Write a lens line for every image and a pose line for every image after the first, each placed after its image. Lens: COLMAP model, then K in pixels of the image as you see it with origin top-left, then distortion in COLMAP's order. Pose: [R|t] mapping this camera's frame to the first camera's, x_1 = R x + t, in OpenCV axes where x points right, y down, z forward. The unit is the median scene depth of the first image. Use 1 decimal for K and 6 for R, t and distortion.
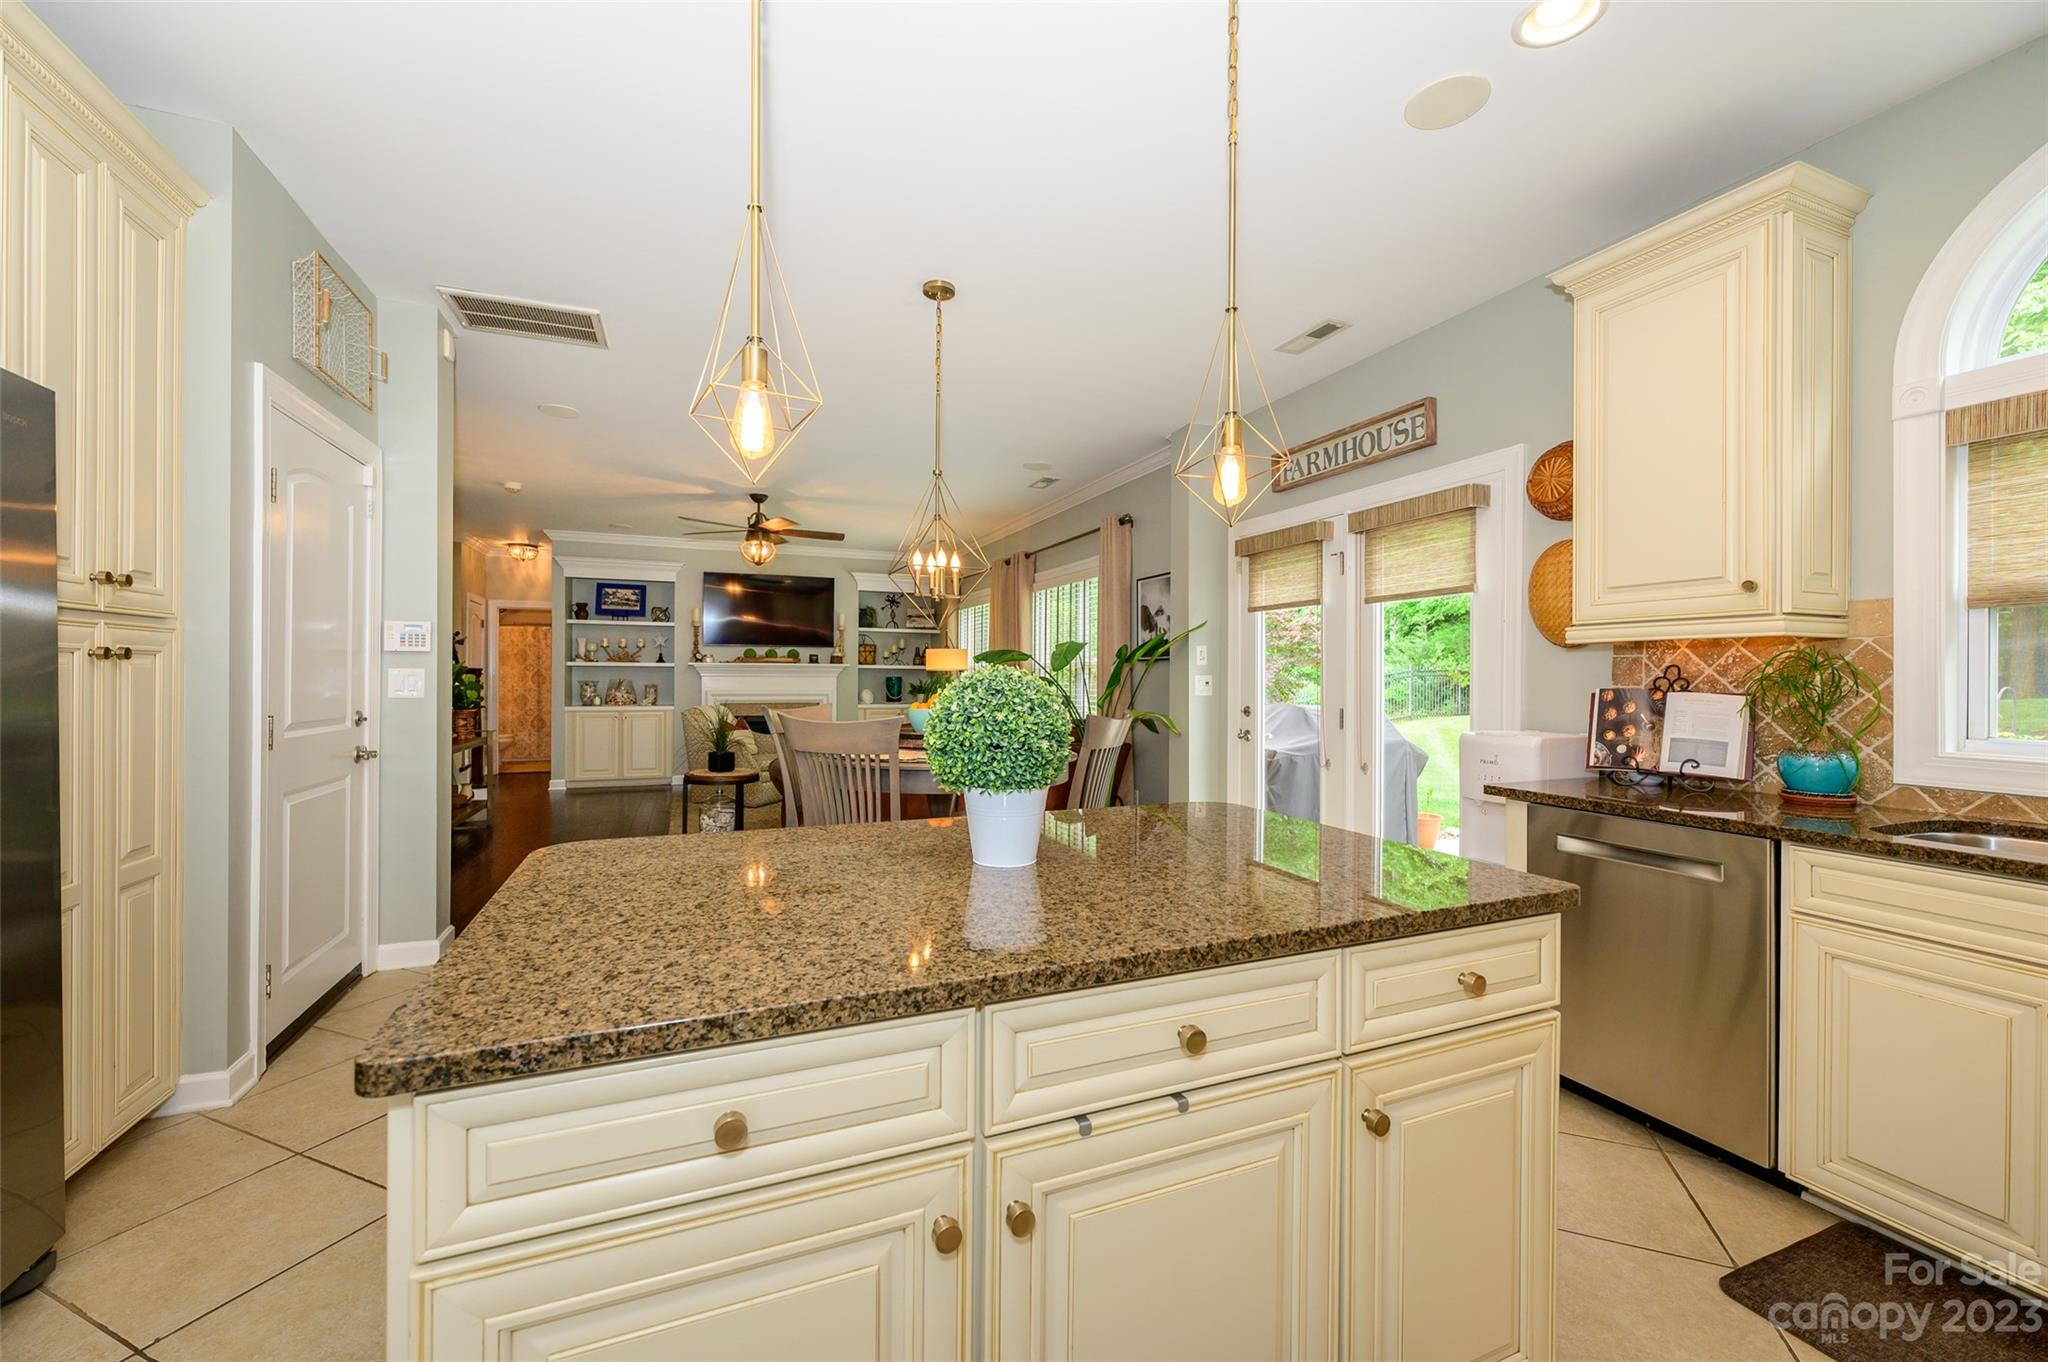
lens RADIAL K [[811.2, 0, 1026.0], [0, 811.2, 677.6], [0, 0, 1]] dist [-0.002297, 0.000036]
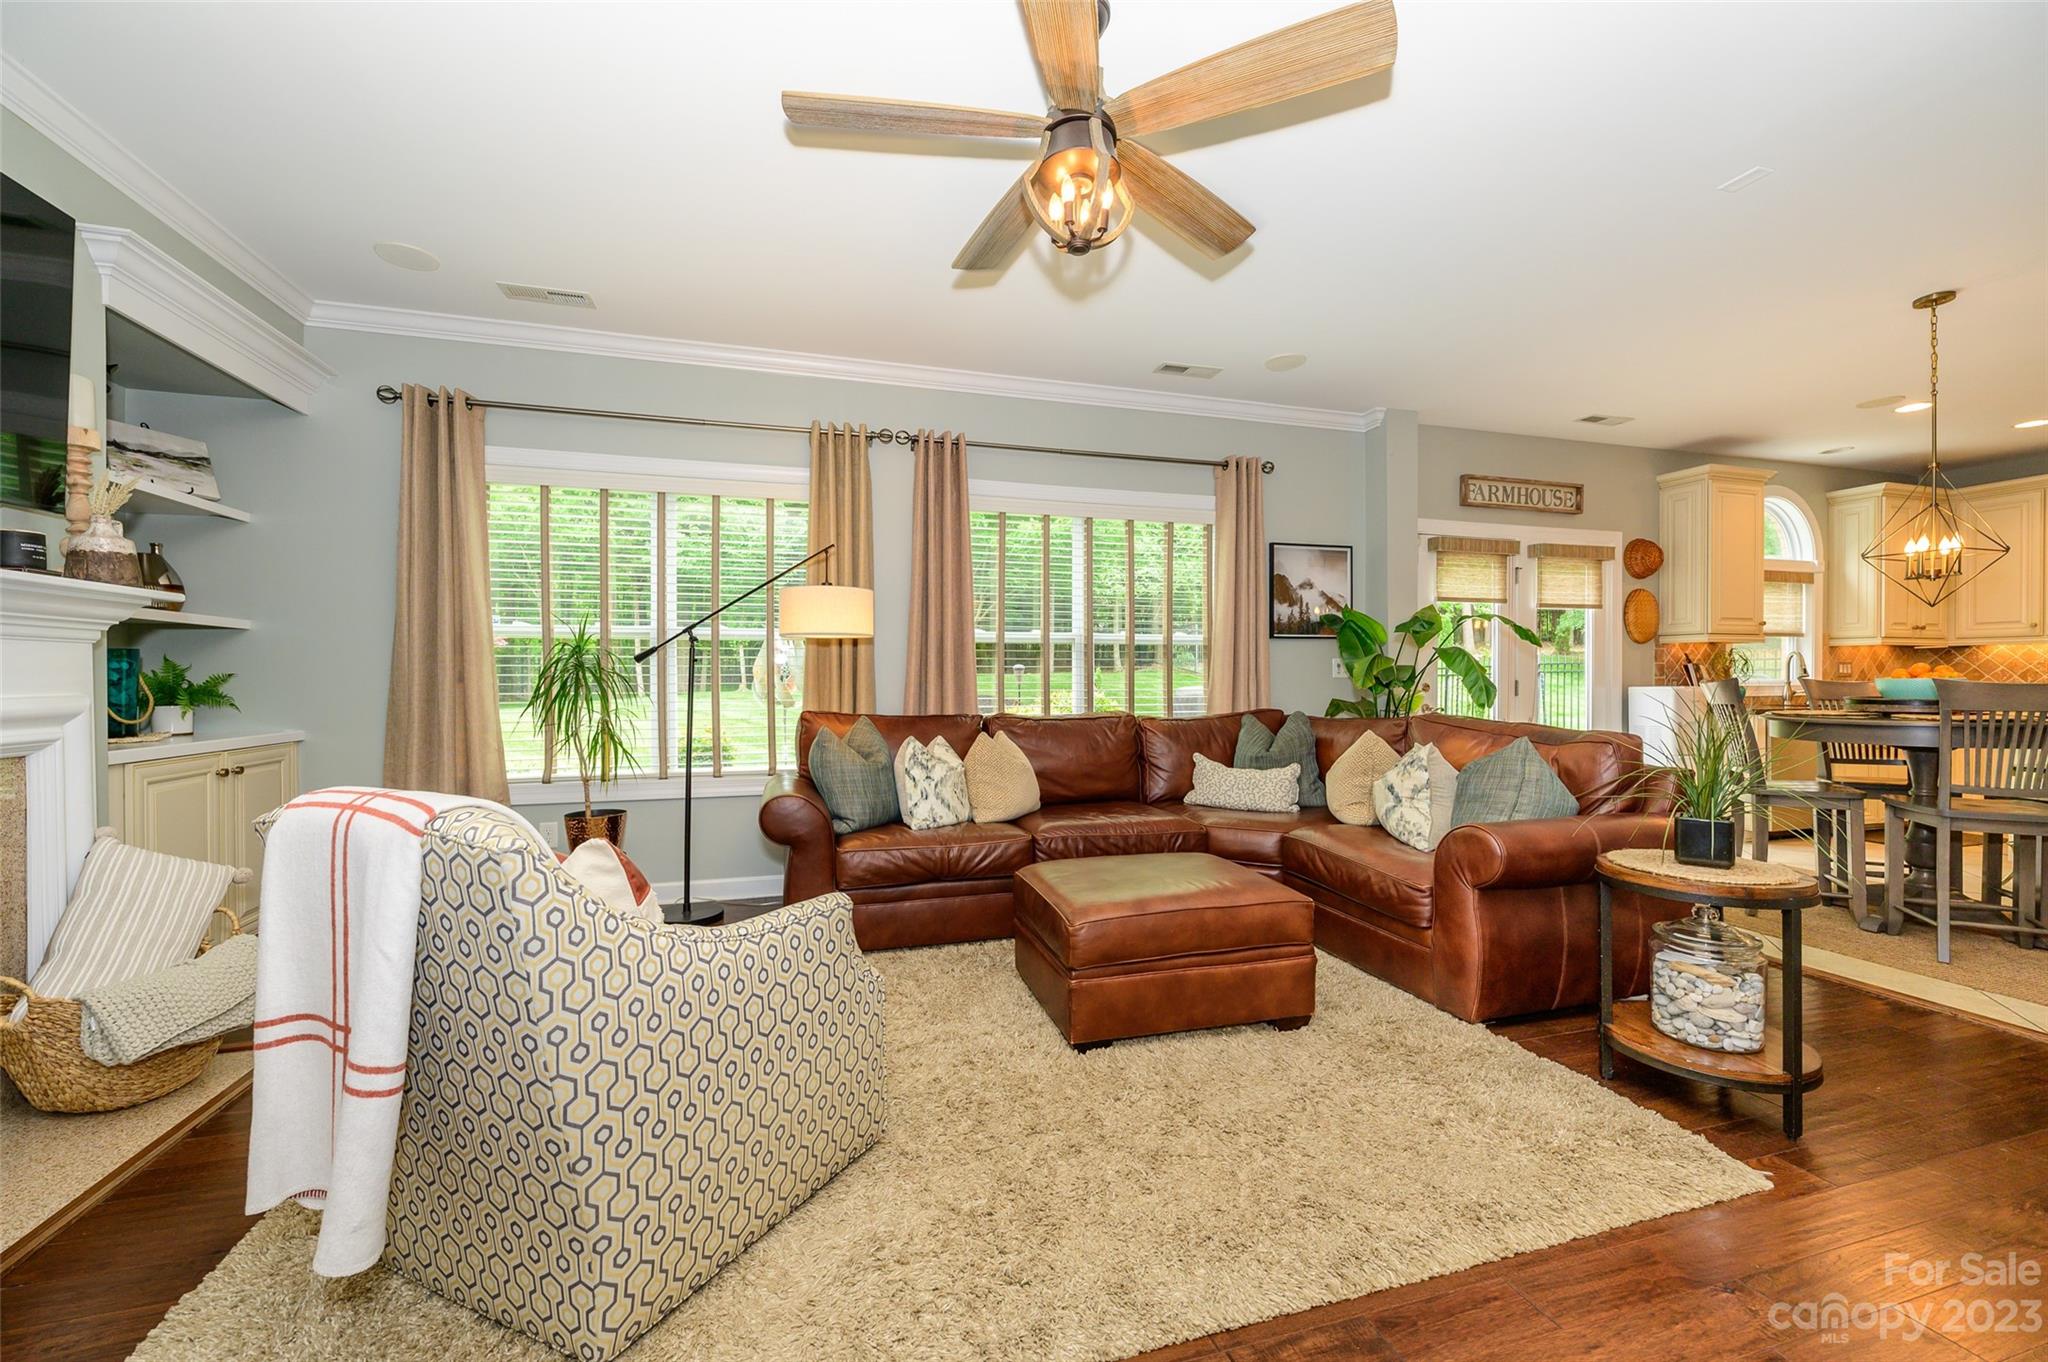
lens RADIAL K [[811.9, 0, 1024.0], [0, 811.9, 681.0], [0, 0, 1]] dist [-0.001906, -0.000184]
pose [[0.101026, -0.008198, 0.994850, -1.135012], [0.003380, 0.999963, 0.007897, 0.026315], [-0.994878, 0.002565, 0.101050, 1.799110]]
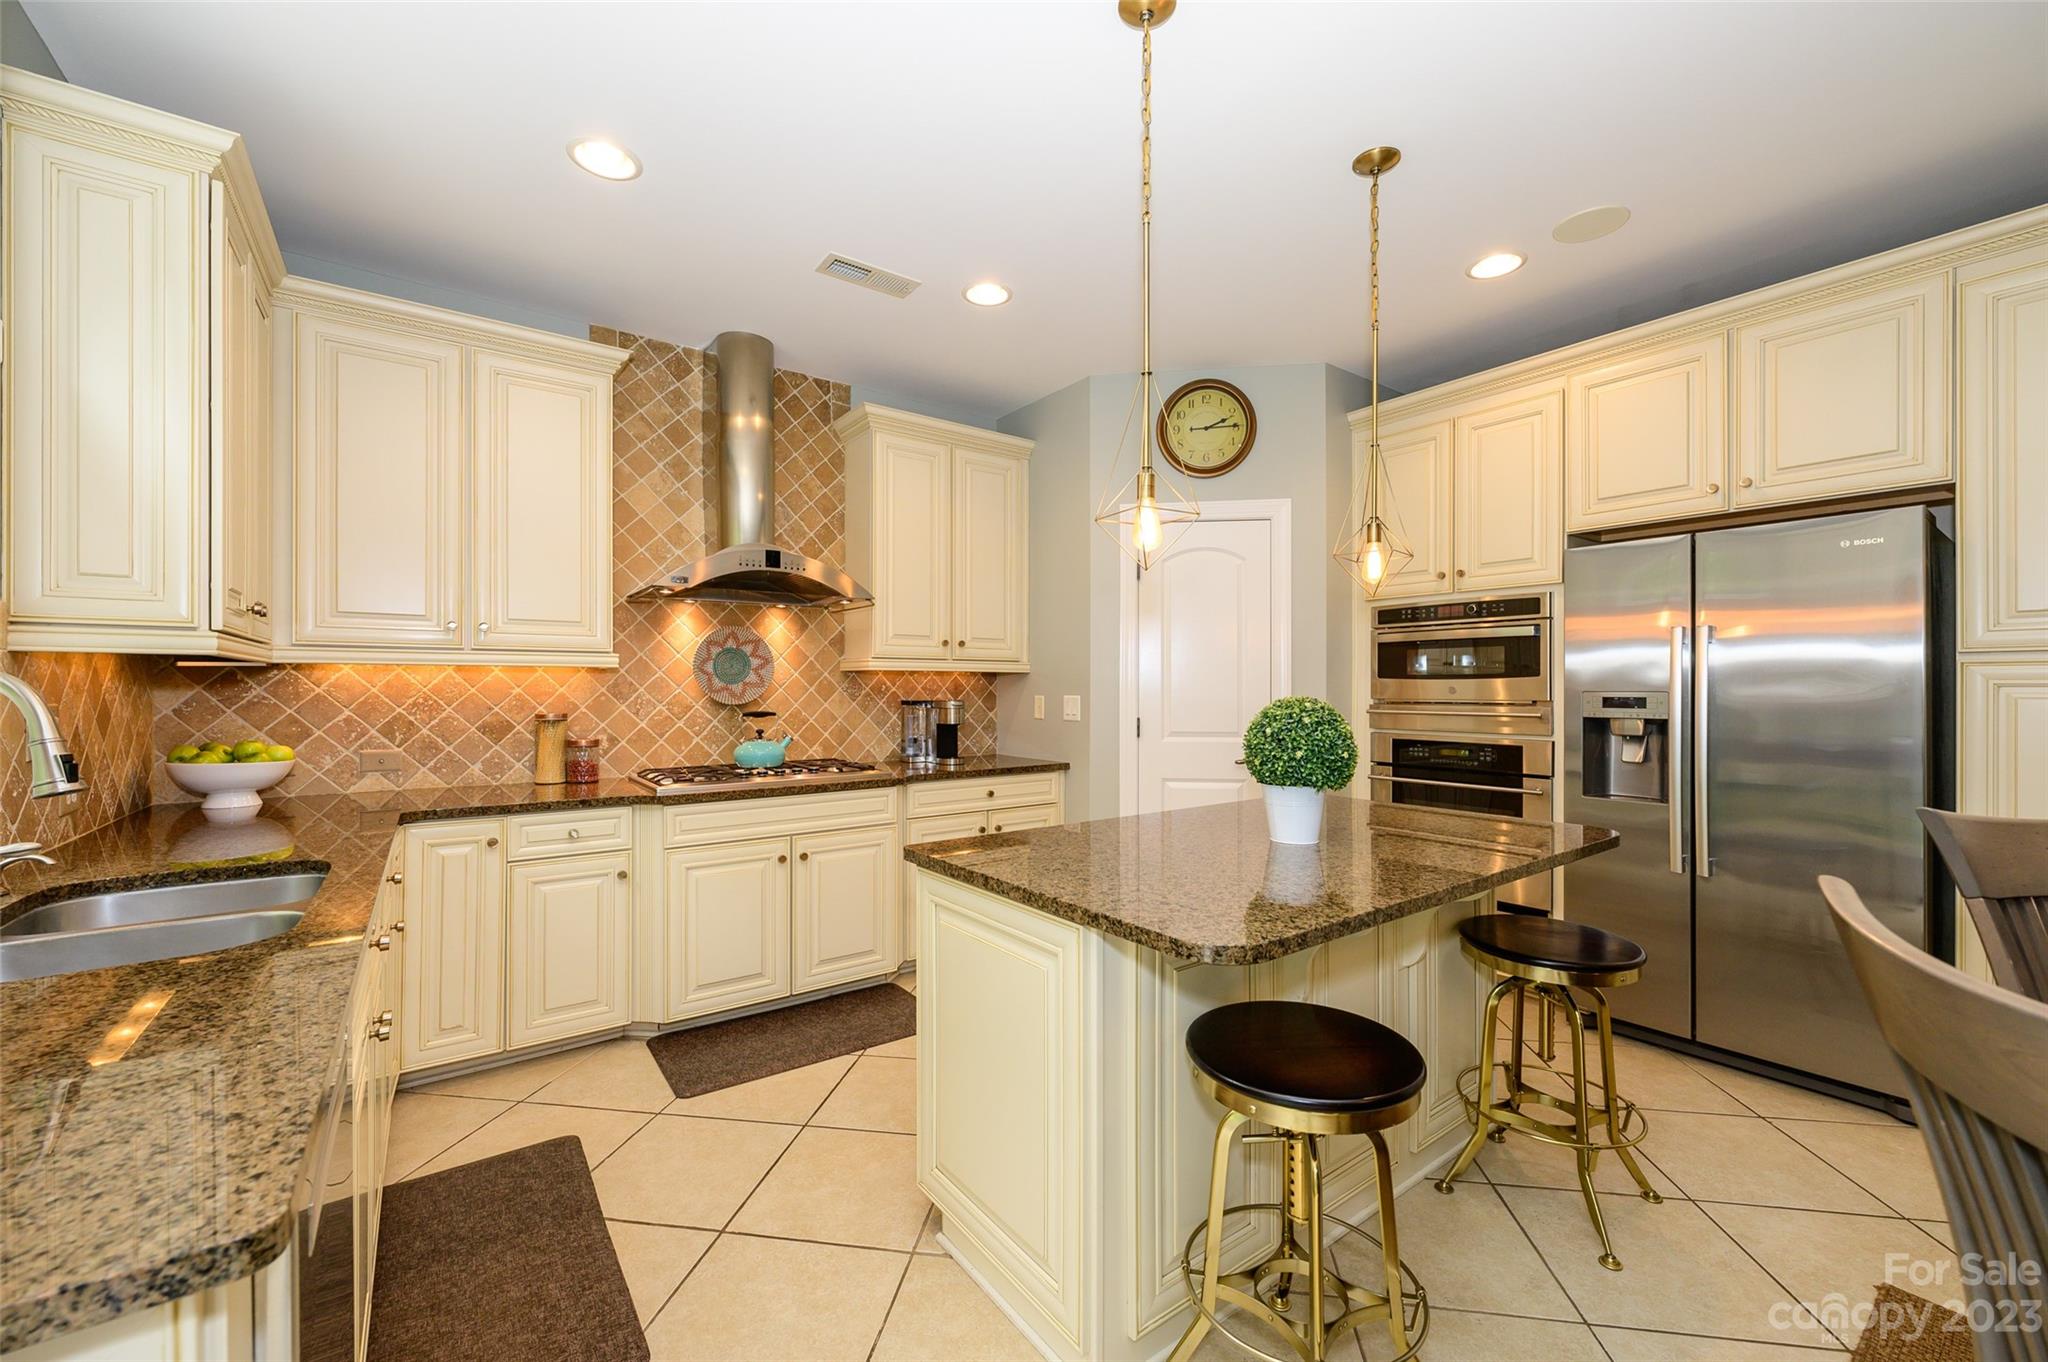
lens RADIAL K [[810.3, 0, 1028.3], [0, 810.3, 685.9], [0, 0, 1]] dist [-0.000217, 0.000051]
pose [[-0.970606, -0.006292, -0.240592, 0.285825], [-0.006368, 0.999980, -0.000463, -0.011289], [0.240590, 0.001083, -0.970626, 0.861886]]
